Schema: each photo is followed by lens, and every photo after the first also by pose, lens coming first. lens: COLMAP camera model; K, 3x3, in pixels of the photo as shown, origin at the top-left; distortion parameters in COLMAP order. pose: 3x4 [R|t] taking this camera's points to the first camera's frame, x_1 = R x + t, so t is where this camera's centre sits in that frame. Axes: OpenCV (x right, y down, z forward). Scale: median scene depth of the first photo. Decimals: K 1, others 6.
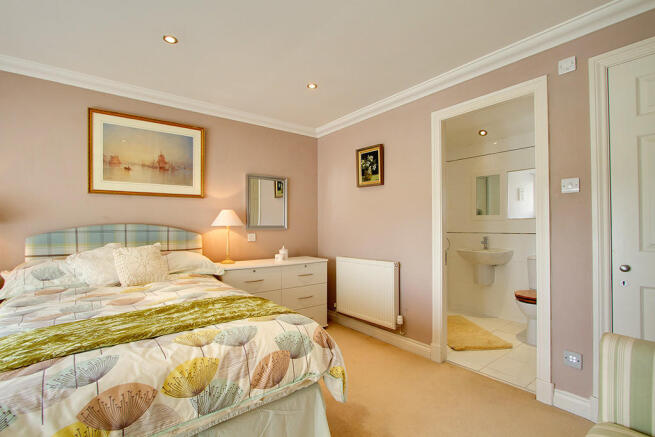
lens RADIAL K [[303.0, 0, 325.0], [0, 303.0, 220.9], [0, 0, 1]] dist [-0.003301, -0.000075]
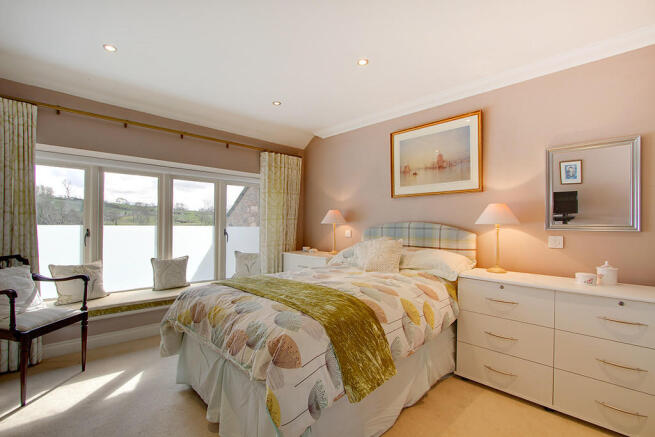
lens RADIAL K [[303.0, 0, 325.3], [0, 303.0, 220.6], [0, 0, 1]] dist [-0.003301, -0.000075]
pose [[0.114033, -0.004904, -0.993465, 0.439841], [0.007950, 0.999960, -0.004024, 0.007066], [0.993445, -0.007439, 0.114068, 0.504979]]
